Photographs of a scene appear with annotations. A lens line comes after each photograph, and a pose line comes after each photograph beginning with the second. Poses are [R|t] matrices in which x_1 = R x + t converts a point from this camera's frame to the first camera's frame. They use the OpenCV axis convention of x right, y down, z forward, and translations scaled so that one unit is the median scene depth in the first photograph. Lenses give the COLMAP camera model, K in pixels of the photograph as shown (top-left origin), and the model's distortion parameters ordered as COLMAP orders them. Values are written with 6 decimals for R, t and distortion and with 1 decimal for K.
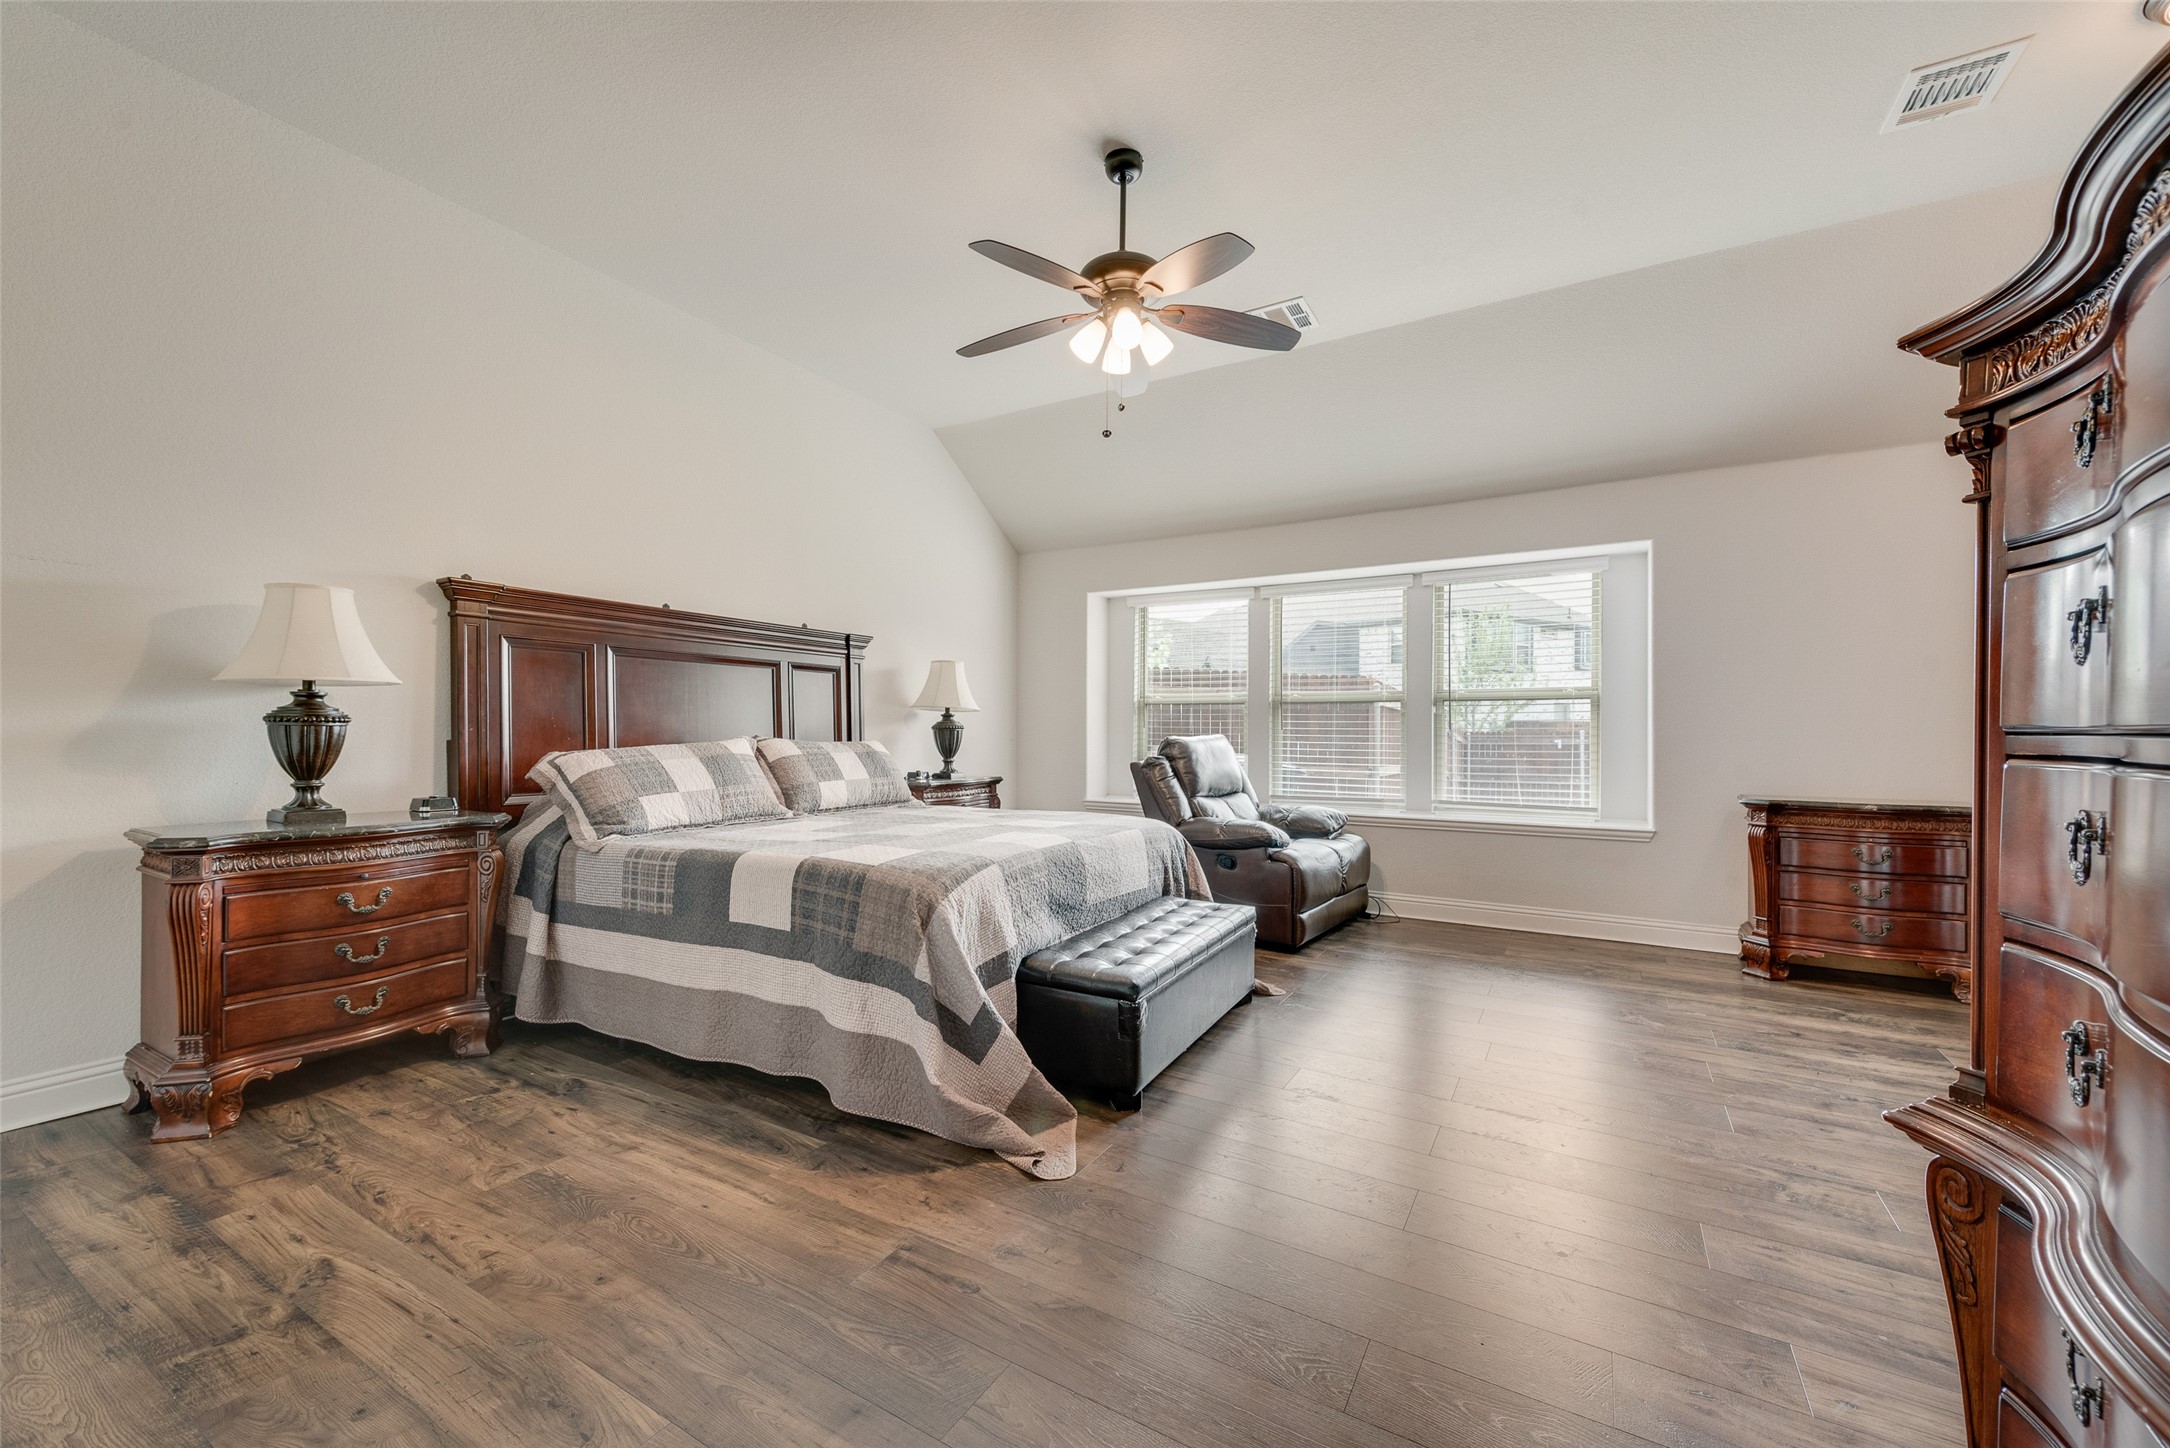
lens RADIAL K [[855.0, 0, 1086.9], [0, 855.0, 735.4], [0, 0, 1]] dist [0.014282, -0.000575]
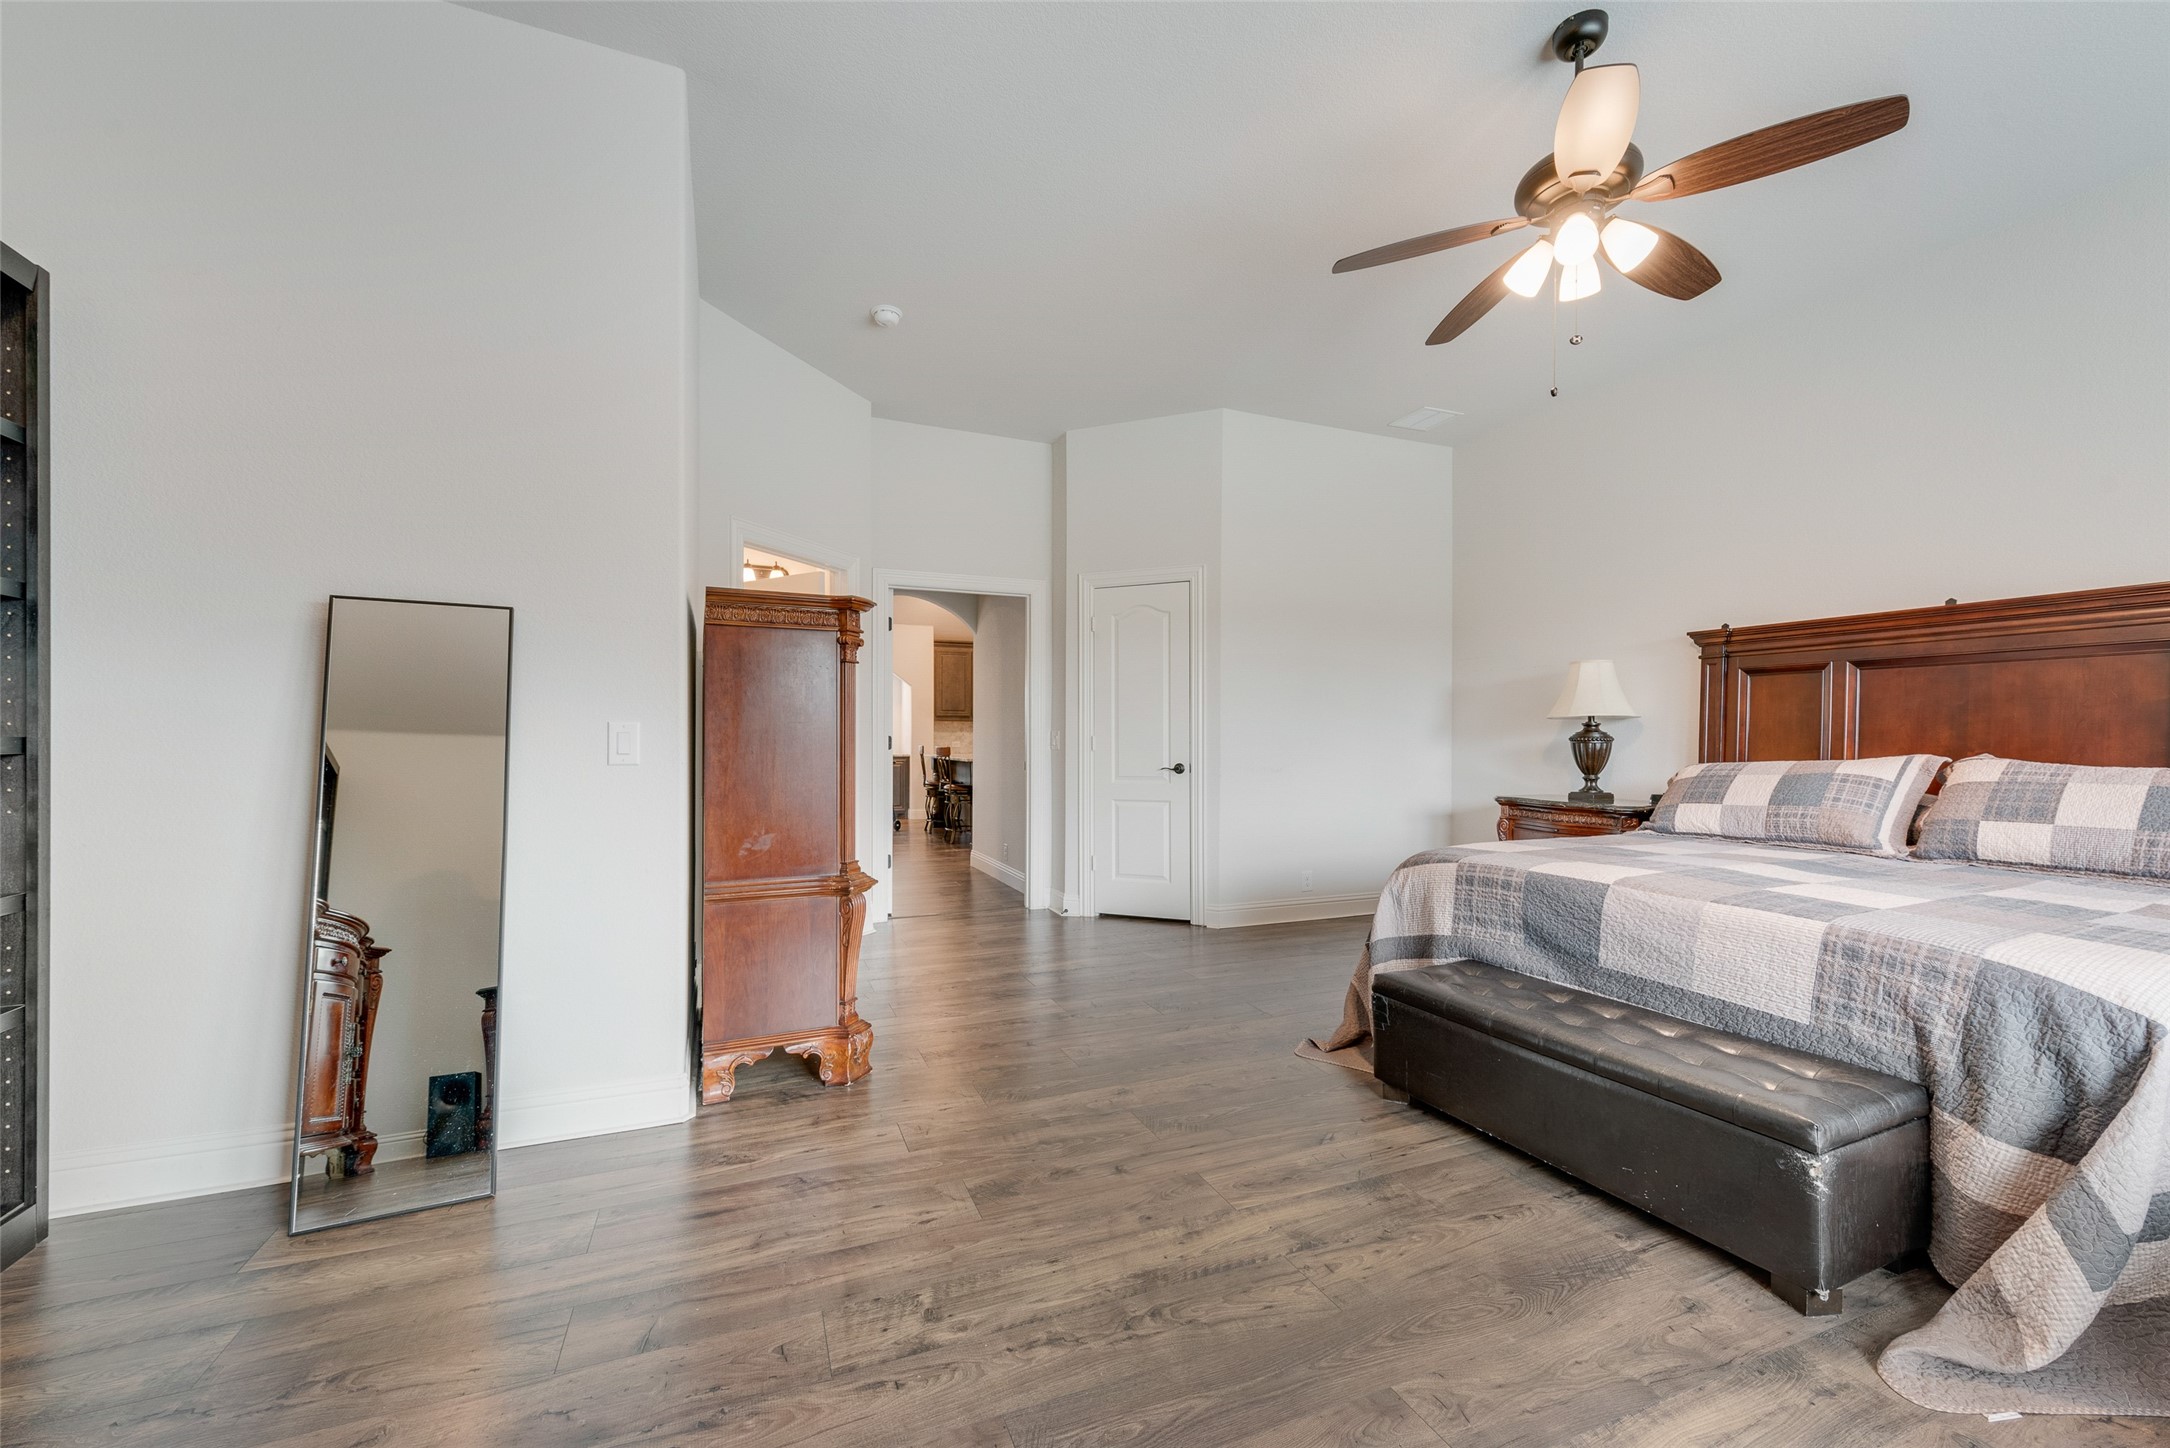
lens RADIAL K [[855.0, 0, 1086.9], [0, 855.0, 735.4], [0, 0, 1]] dist [0.014282, -0.000575]
pose [[-0.604544, -0.009856, -0.796511, 0.993732], [-0.009123, 0.999944, -0.005449, -0.007274], [0.796520, 0.003972, -0.604600, 1.173444]]
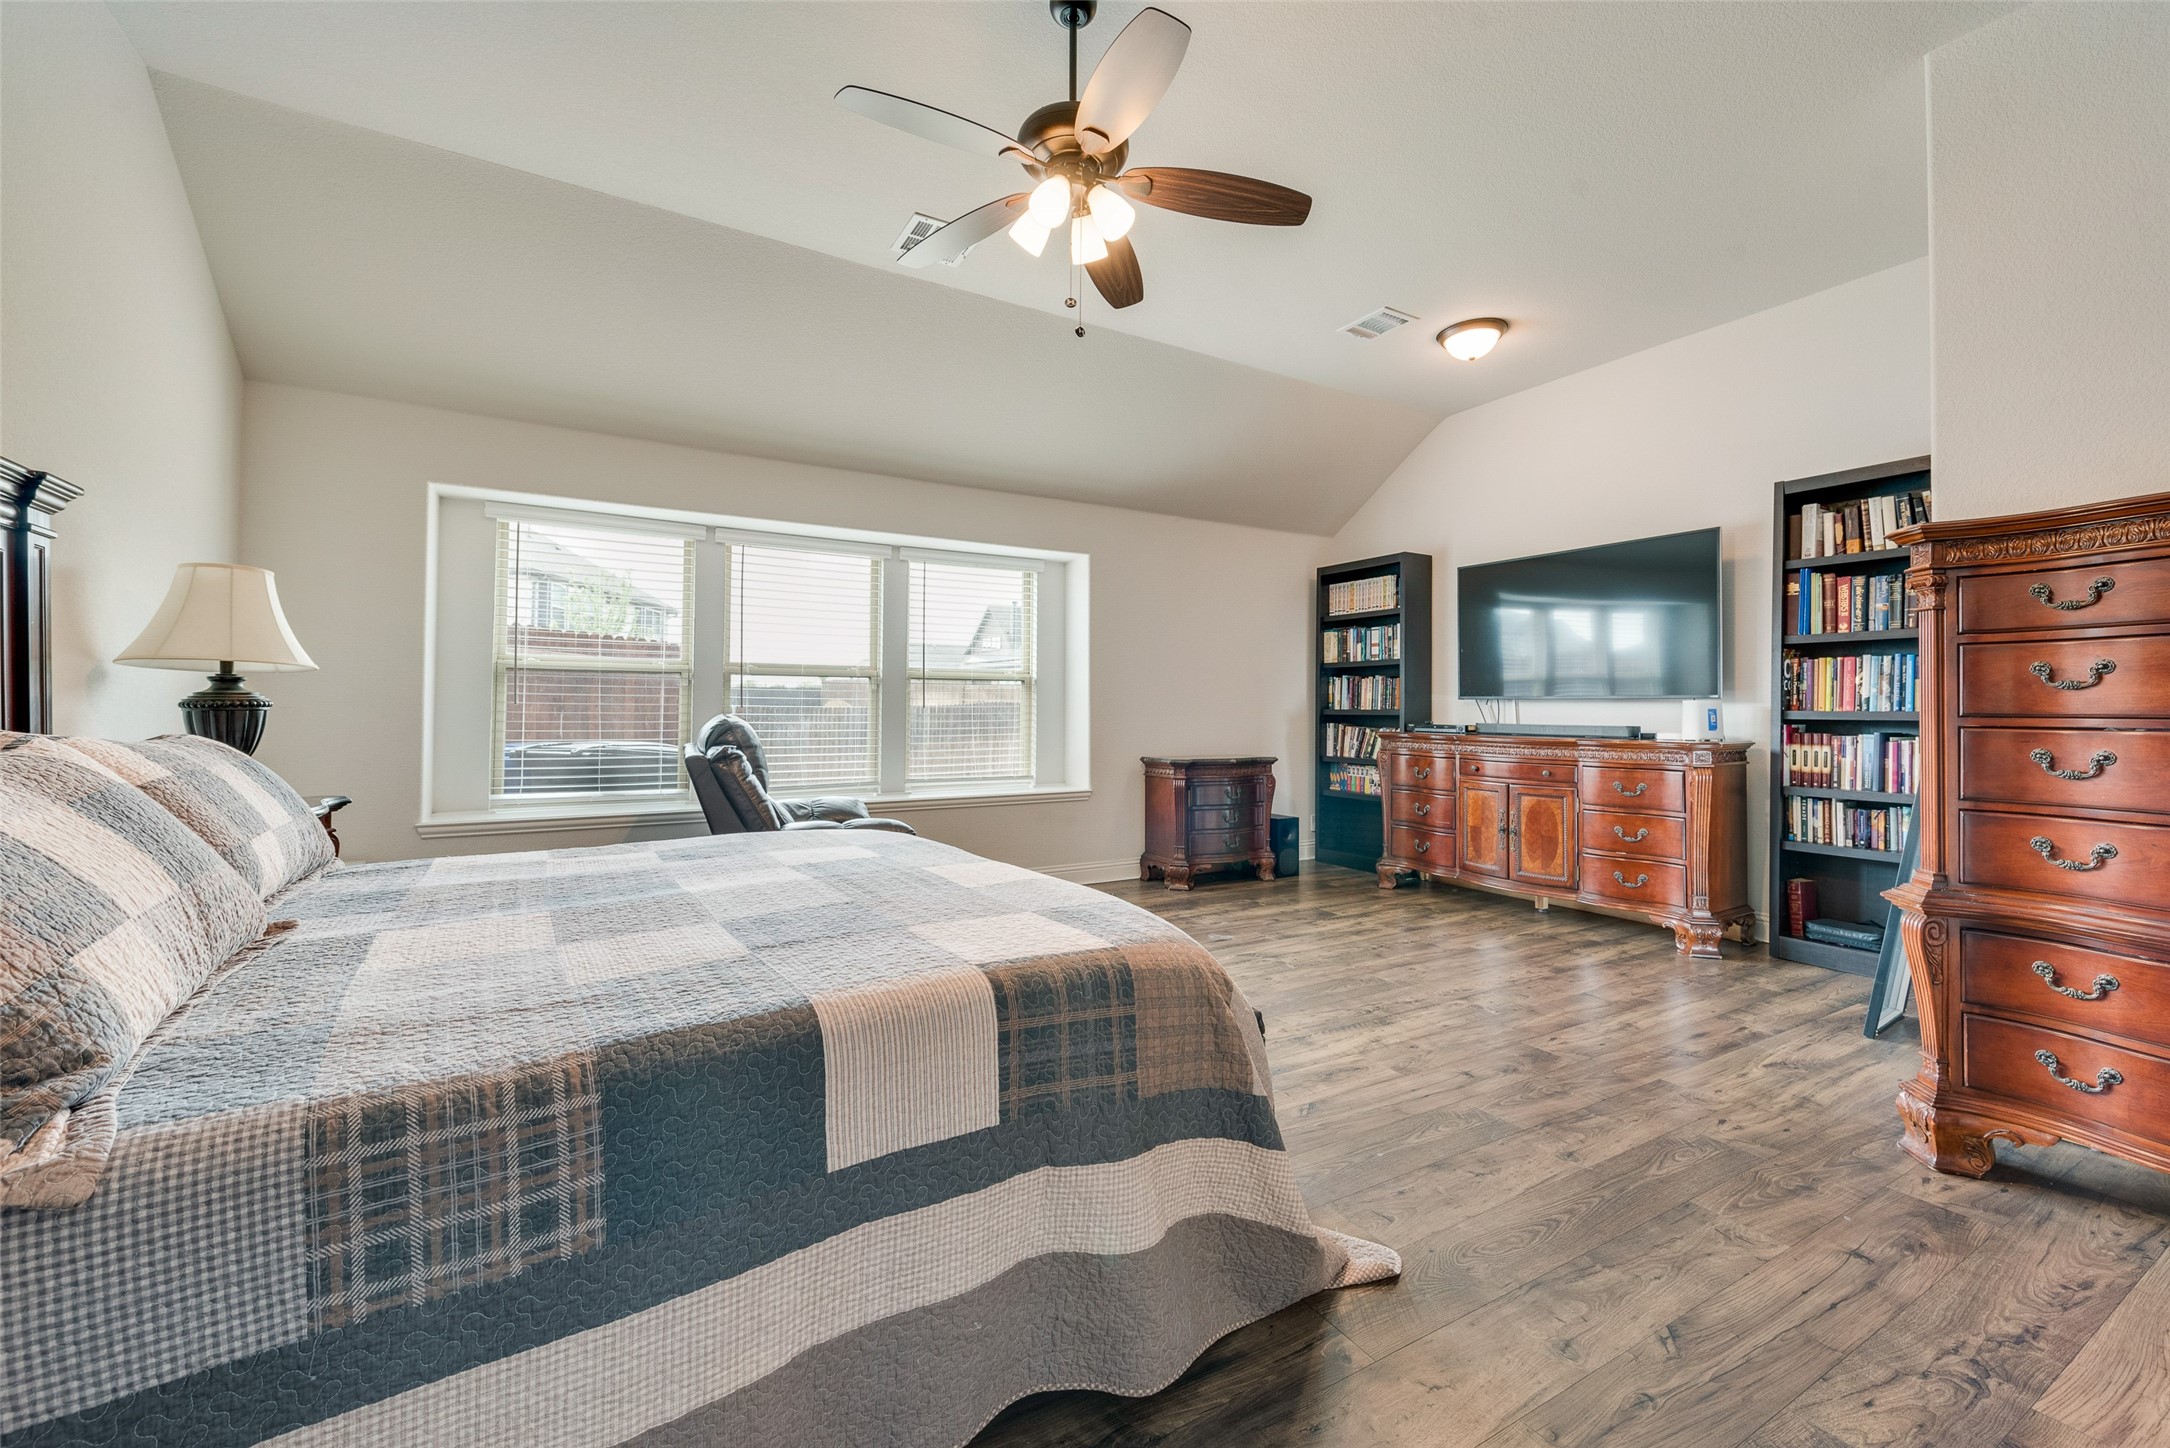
lens RADIAL K [[868.3, 0, 1084.6], [0, 868.3, 697.5], [0, 0, 1]] dist [0.010710, -0.000356]
pose [[0.490128, 0.009981, 0.871594, -0.670428], [0.002638, 0.999913, -0.012933, -0.009778], [-0.871647, 0.008638, 0.490059, 0.622939]]
